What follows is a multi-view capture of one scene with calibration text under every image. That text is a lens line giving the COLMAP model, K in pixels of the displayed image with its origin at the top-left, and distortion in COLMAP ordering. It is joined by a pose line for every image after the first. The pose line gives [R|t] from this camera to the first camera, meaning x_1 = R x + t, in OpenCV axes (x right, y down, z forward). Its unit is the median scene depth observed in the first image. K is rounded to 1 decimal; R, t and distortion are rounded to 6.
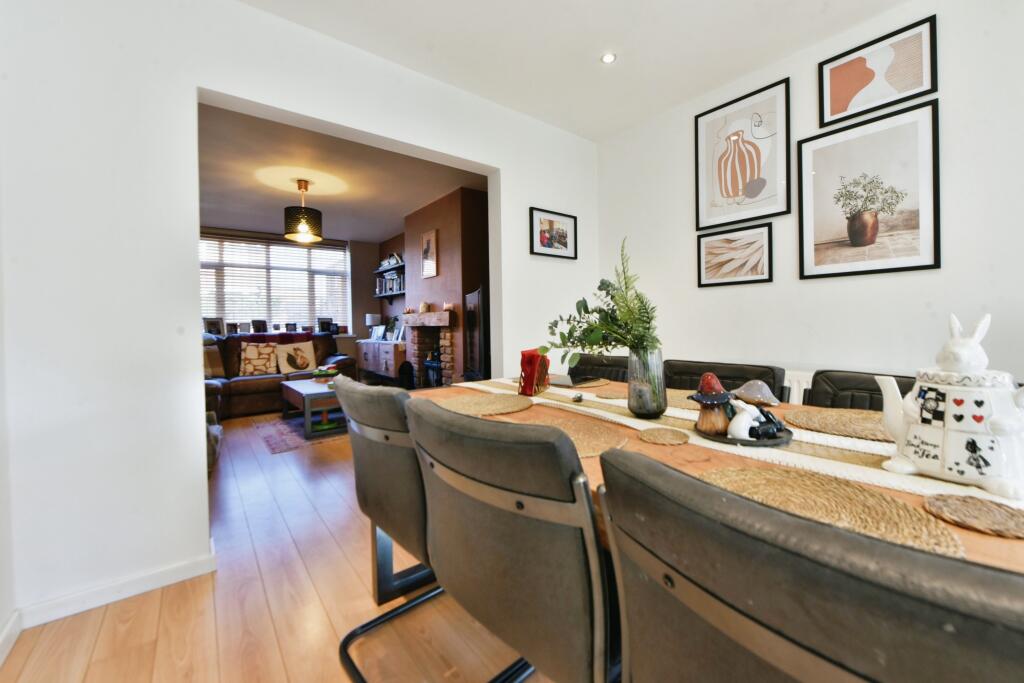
lens RADIAL K [[408.3, 0, 521.8], [0, 408.3, 321.8], [0, 0, 1]] dist [-0.002057, -0.000172]
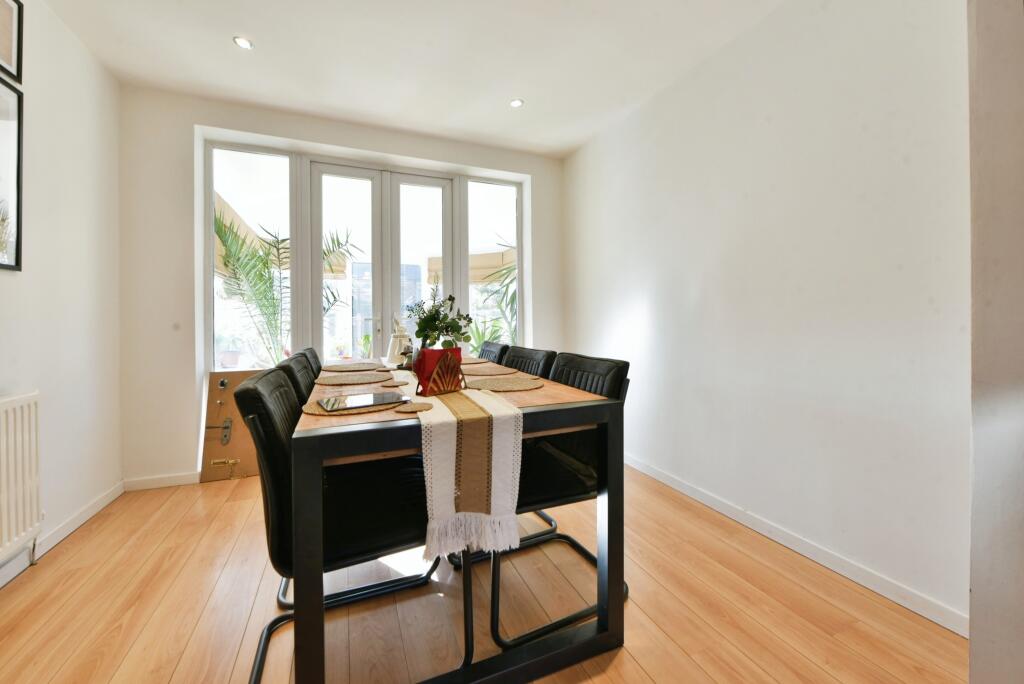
lens RADIAL K [[408.3, 0, 521.8], [0, 408.3, 322.3], [0, 0, 1]] dist [-0.002057, -0.000172]
pose [[-0.964773, 0.018097, 0.262460, -0.272413], [0.019880, 0.999794, 0.004140, 0.003881], [-0.262331, 0.009212, -0.964934, 1.300201]]
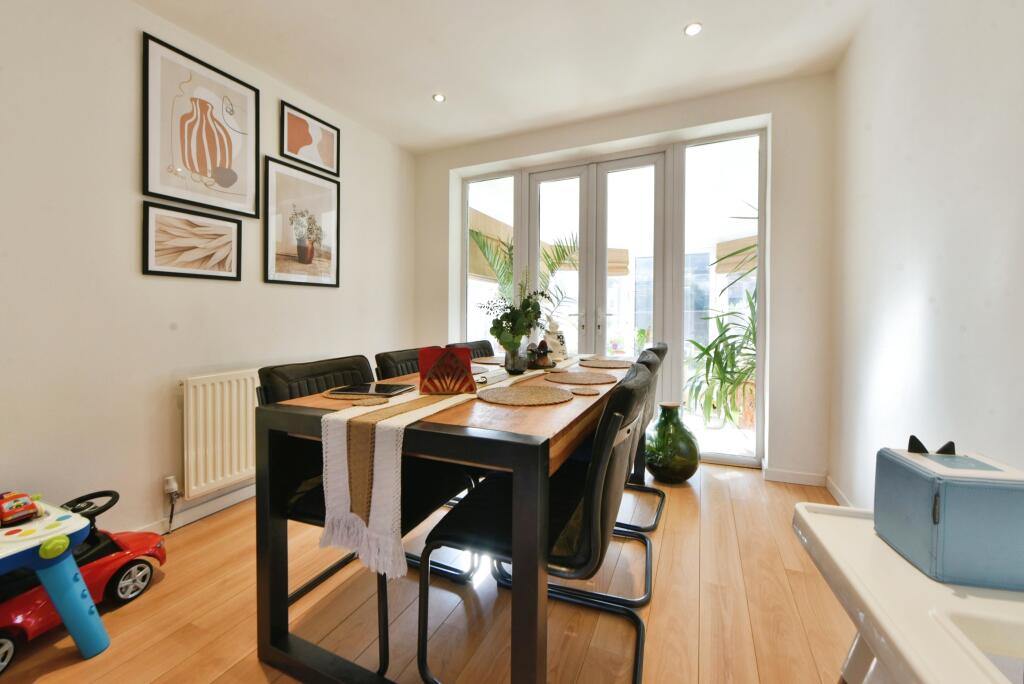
lens RADIAL K [[408.3, 0, 521.8], [0, 408.3, 322.3], [0, 0, 1]] dist [-0.002057, -0.000172]
pose [[-0.452064, 0.000119, 0.891985, -0.598607], [0.011761, 0.999914, 0.005826, 0.003737], [-0.891908, 0.013124, -0.452027, 0.882504]]
